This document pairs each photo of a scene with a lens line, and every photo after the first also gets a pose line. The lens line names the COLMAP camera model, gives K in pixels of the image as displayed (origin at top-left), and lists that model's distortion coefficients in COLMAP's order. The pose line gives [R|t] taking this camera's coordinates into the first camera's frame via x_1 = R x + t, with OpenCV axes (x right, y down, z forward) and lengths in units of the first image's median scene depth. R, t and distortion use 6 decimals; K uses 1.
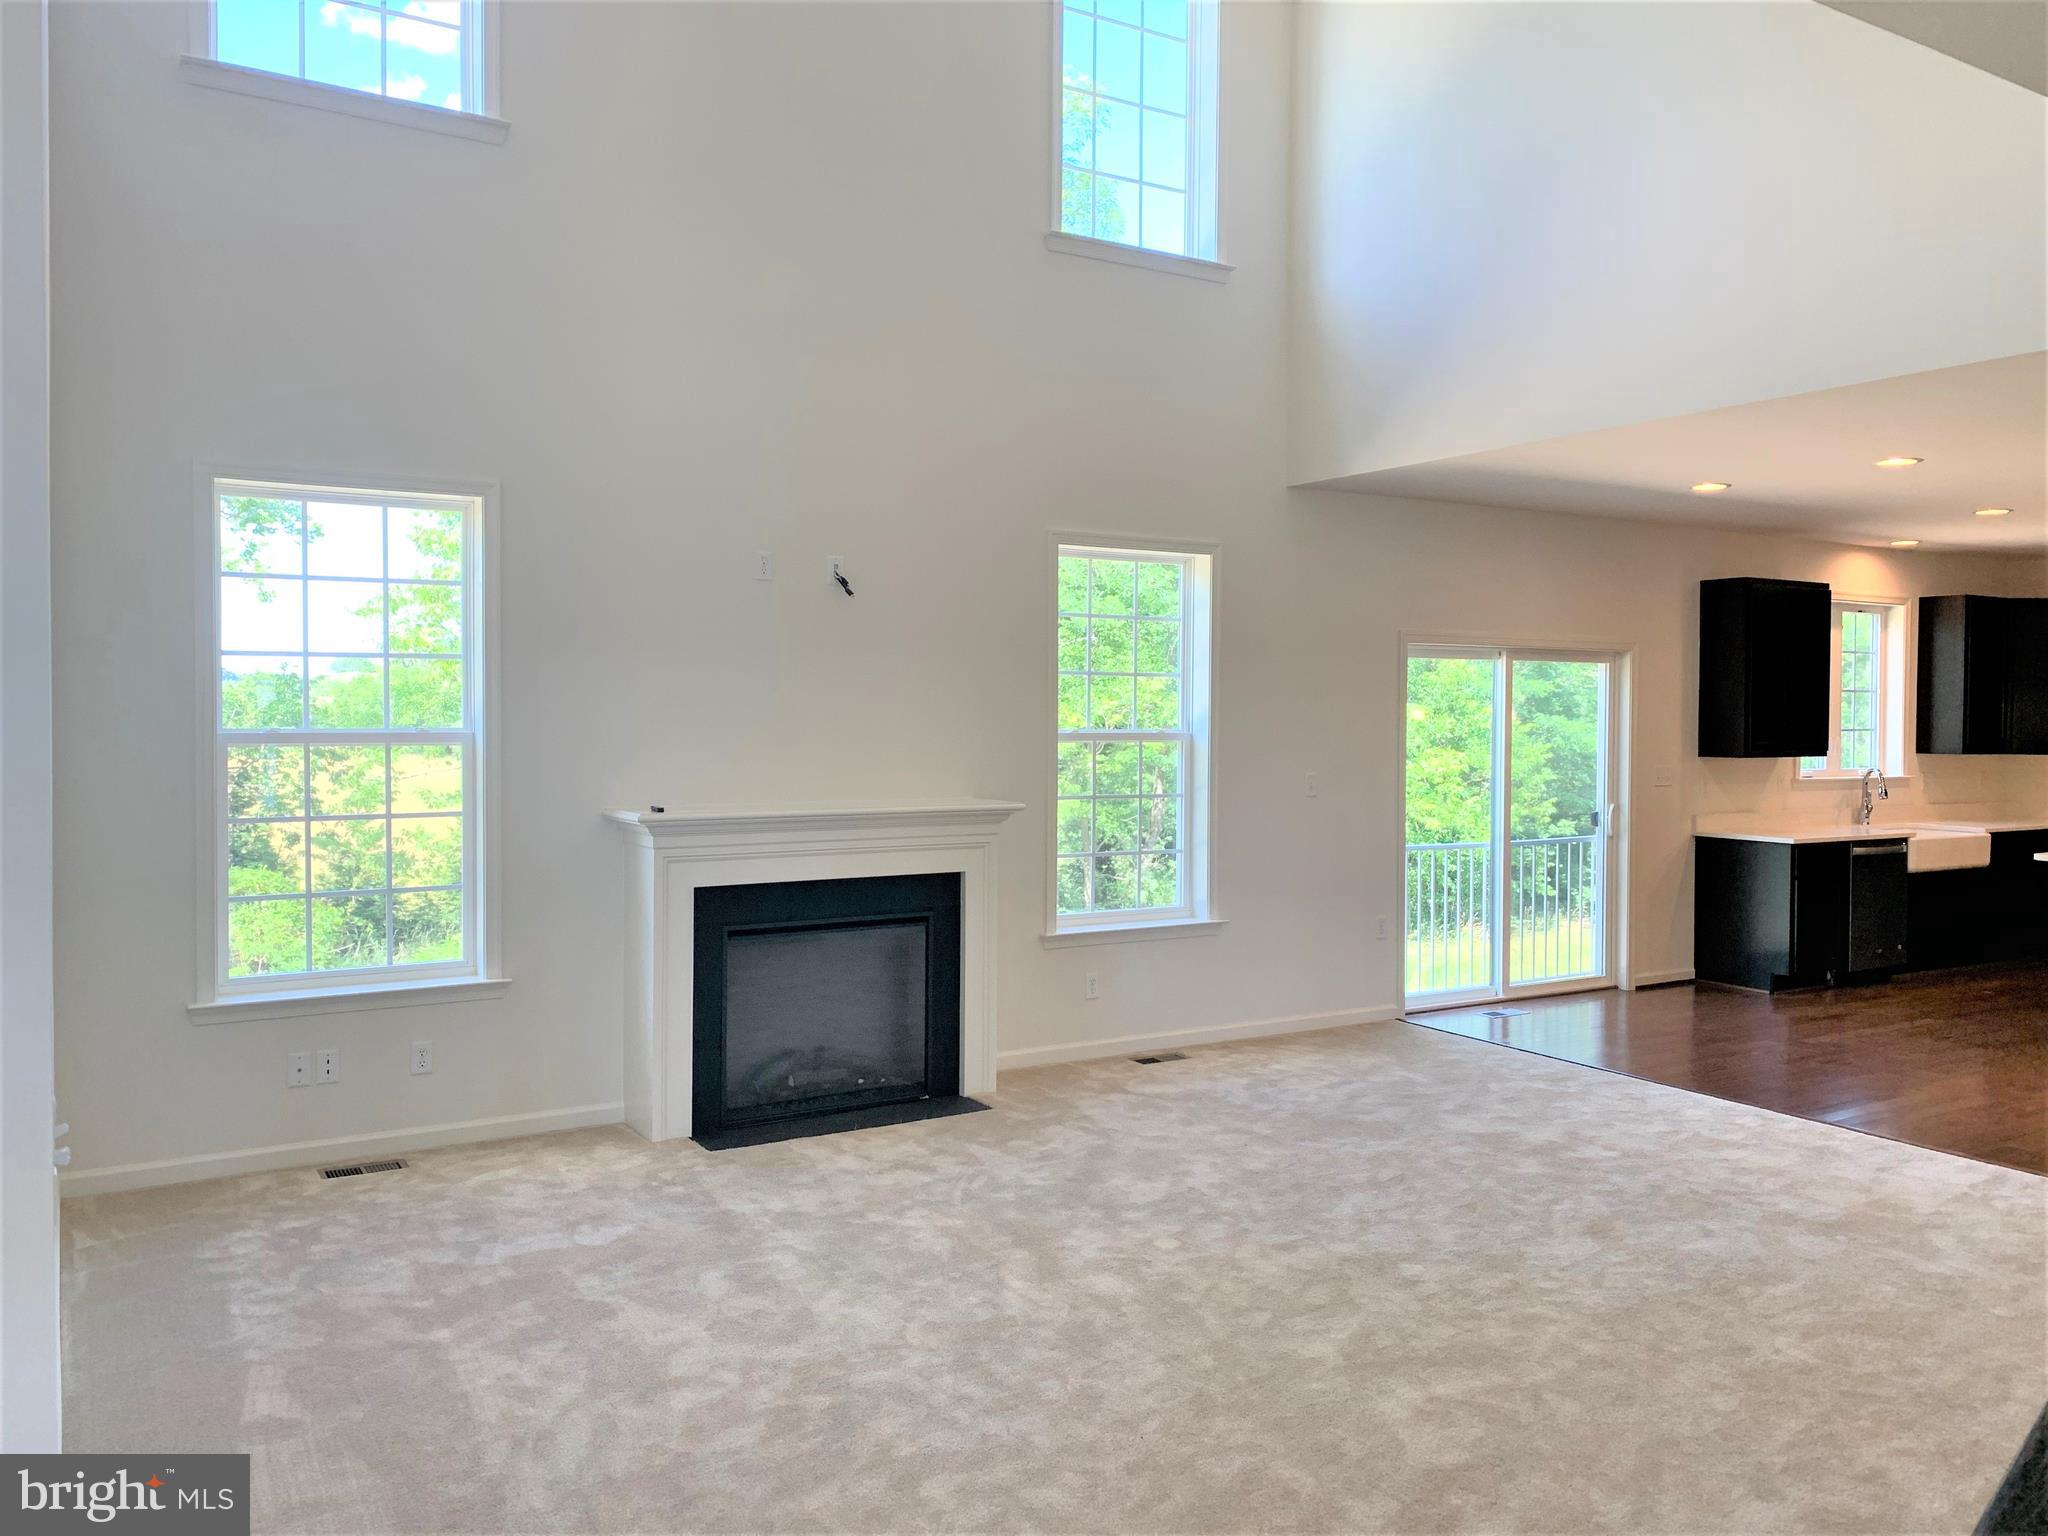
lens RADIAL K [[1558.8, 0, 1033.6], [0, 1558.8, 752.6], [0, 0, 1]] dist [0.041992, -0.029501]
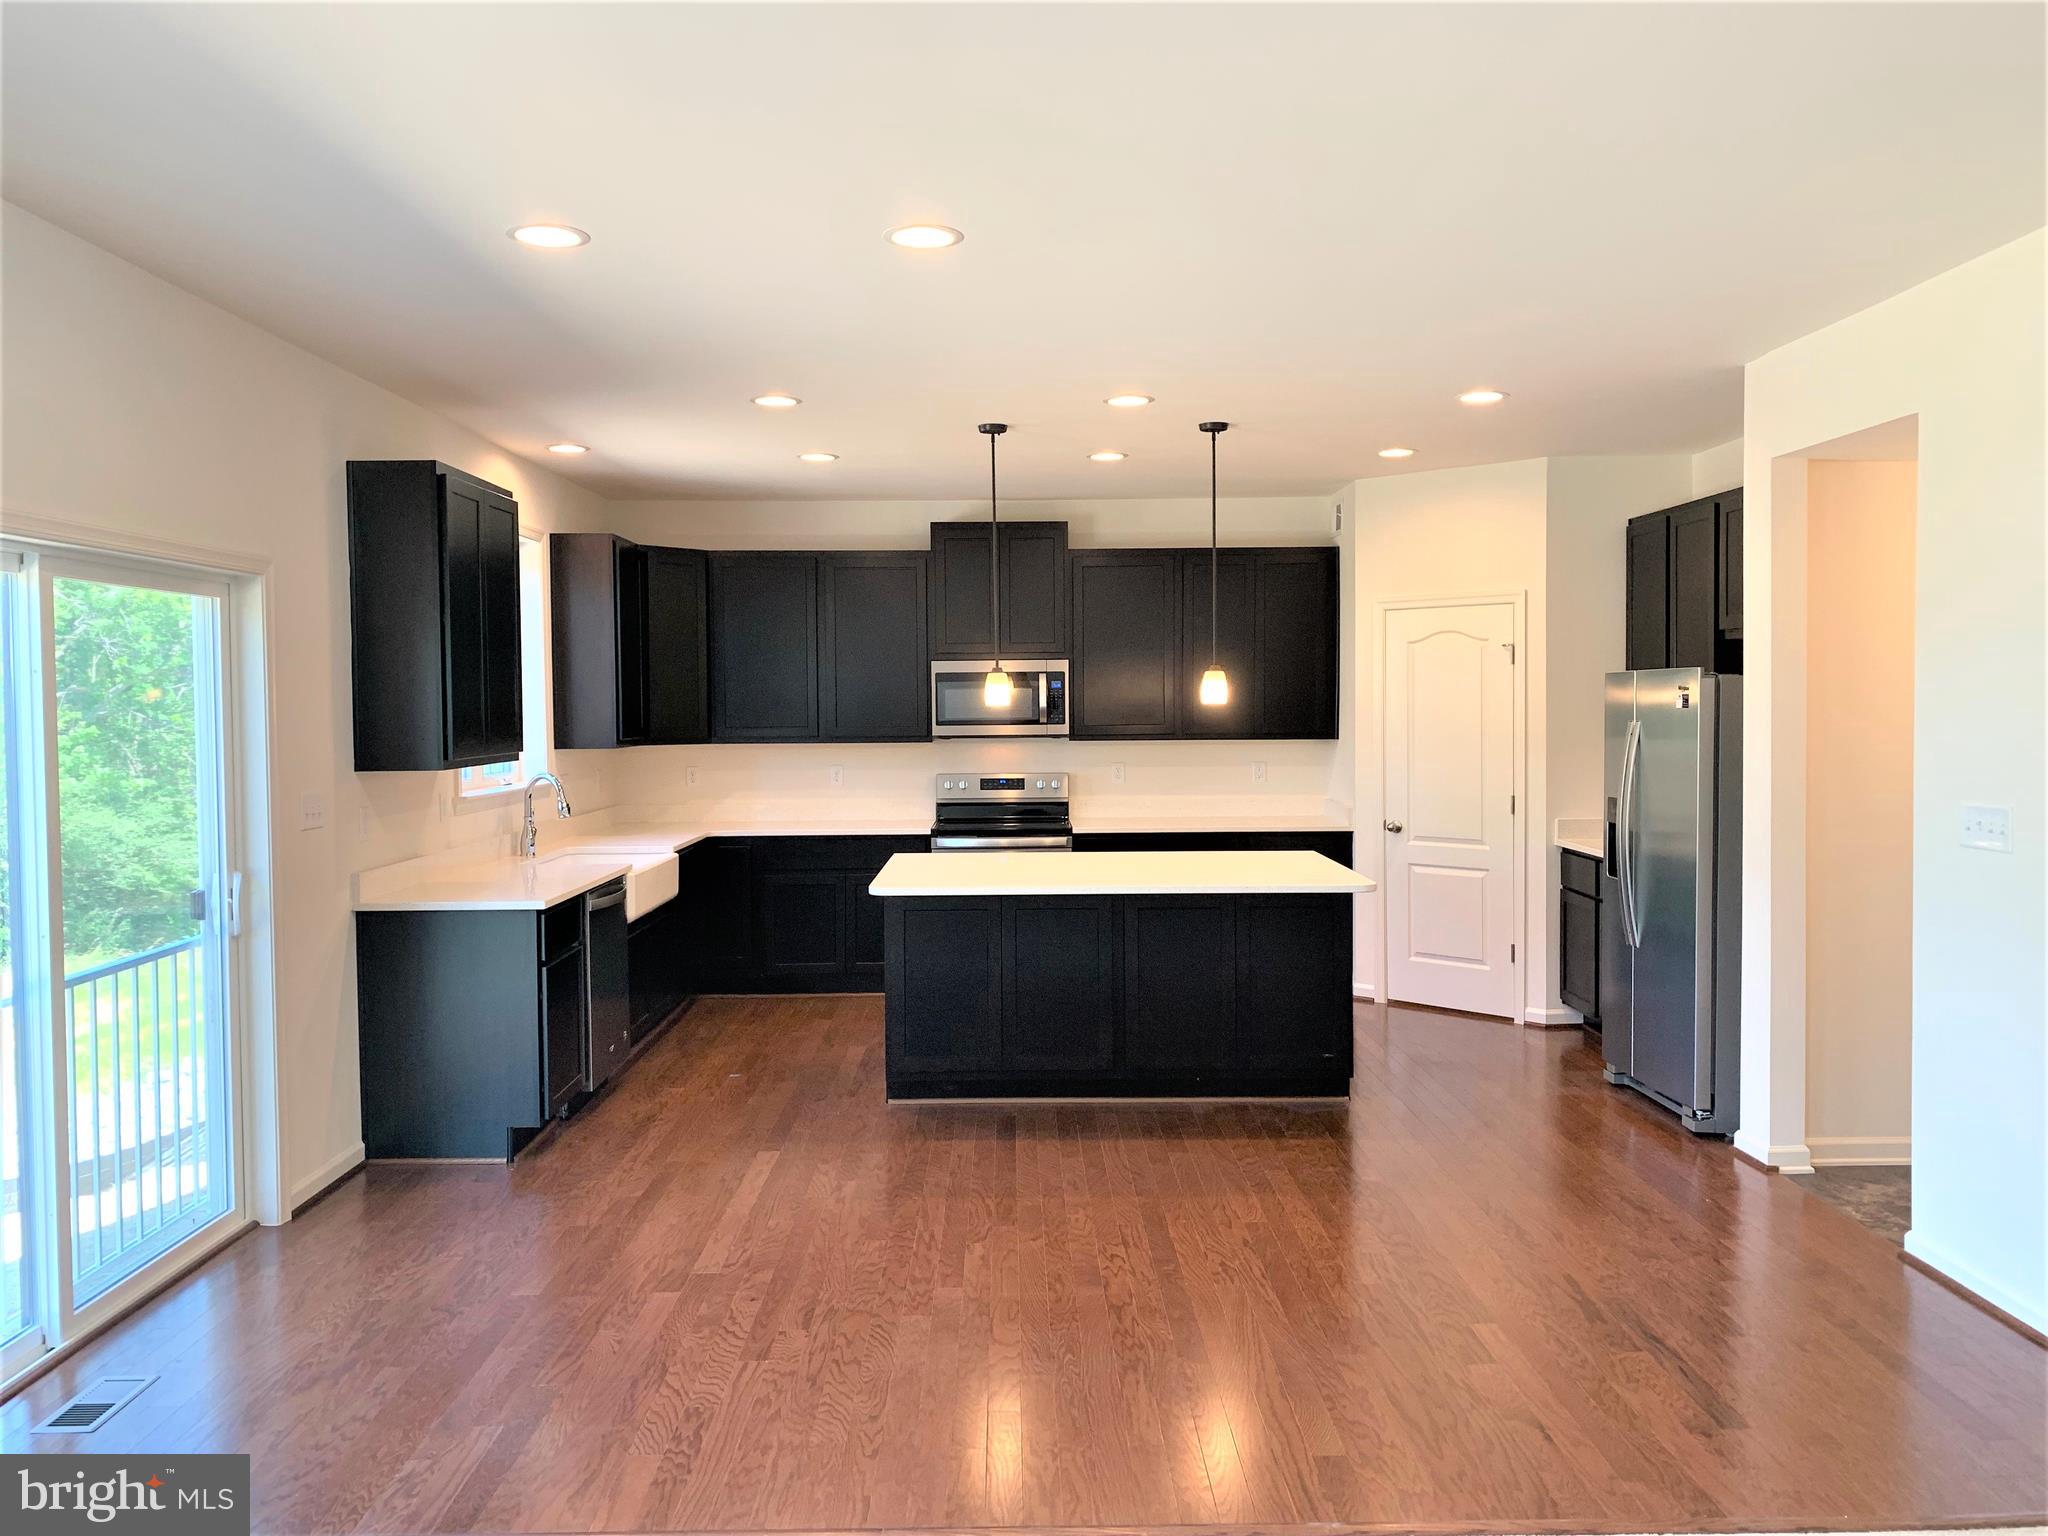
lens RADIAL K [[1558.8, 0, 1037.3], [0, 1558.8, 752.5], [0, 0, 1]] dist [0.041992, -0.029501]
pose [[0.518579, -0.037308, 0.854216, 0.065345], [0.032101, 0.999193, 0.024152, -0.009544], [-0.854427, 0.014897, 0.519358, 0.486347]]
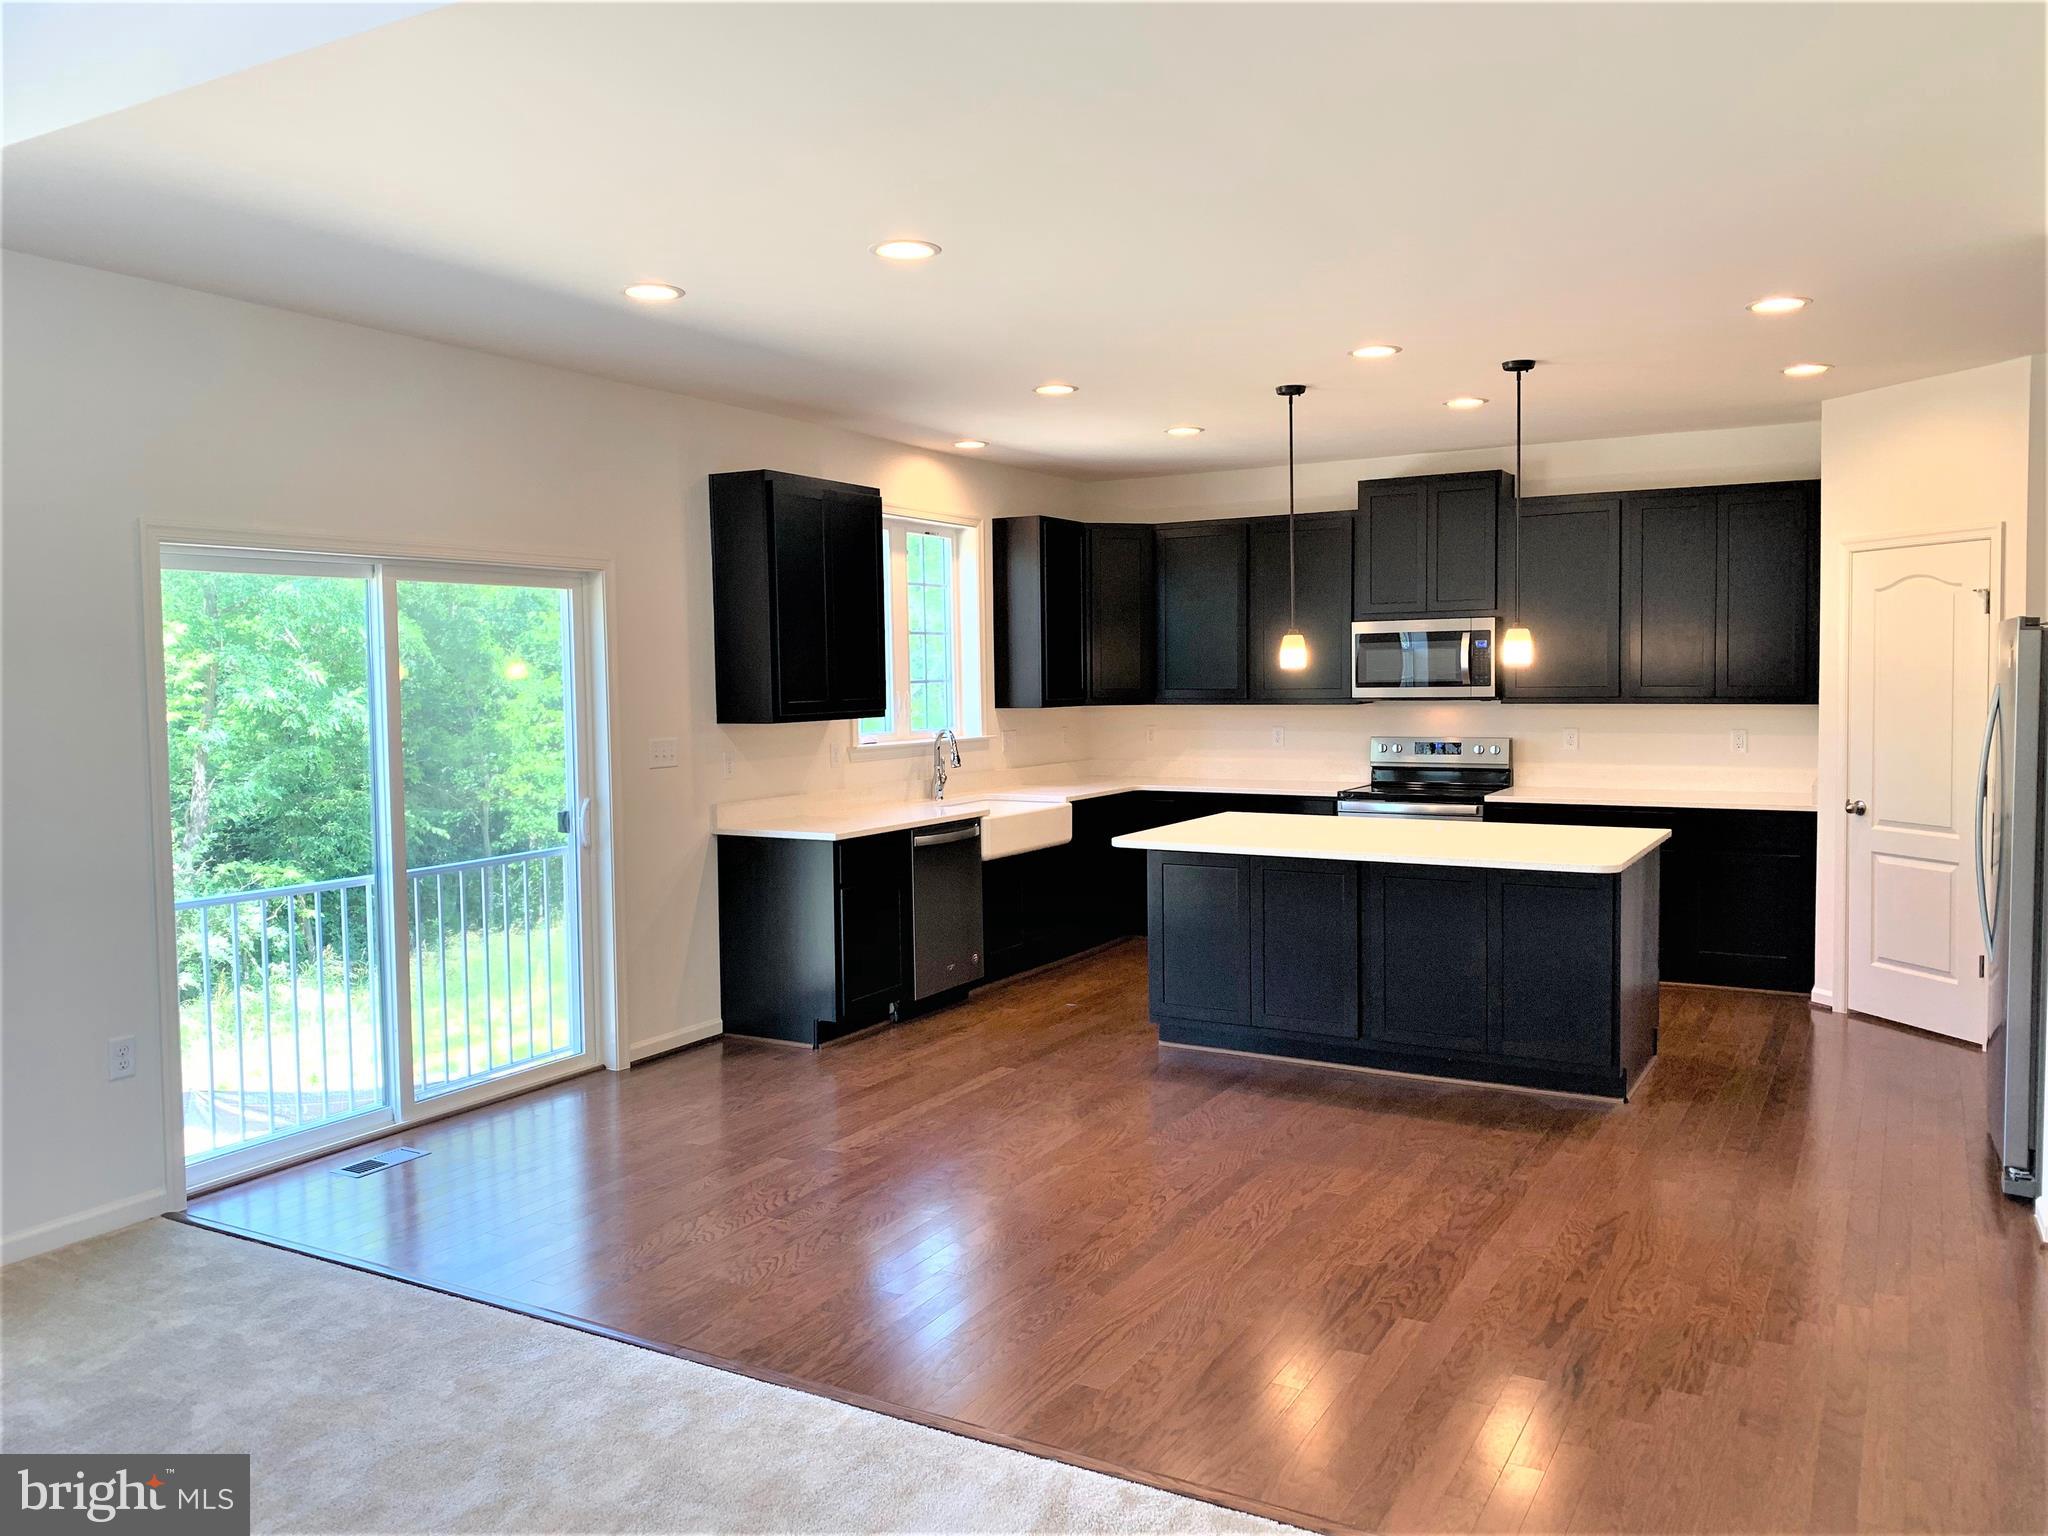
lens RADIAL K [[1558.8, 0, 1014.7], [0, 1558.8, 751.7], [0, 0, 1]] dist [0.041992, -0.029501]
pose [[0.880858, -0.041436, 0.471565, 0.205040], [0.029335, 0.999025, 0.032987, -0.003761], [-0.472472, -0.015224, 0.881214, 0.307206]]
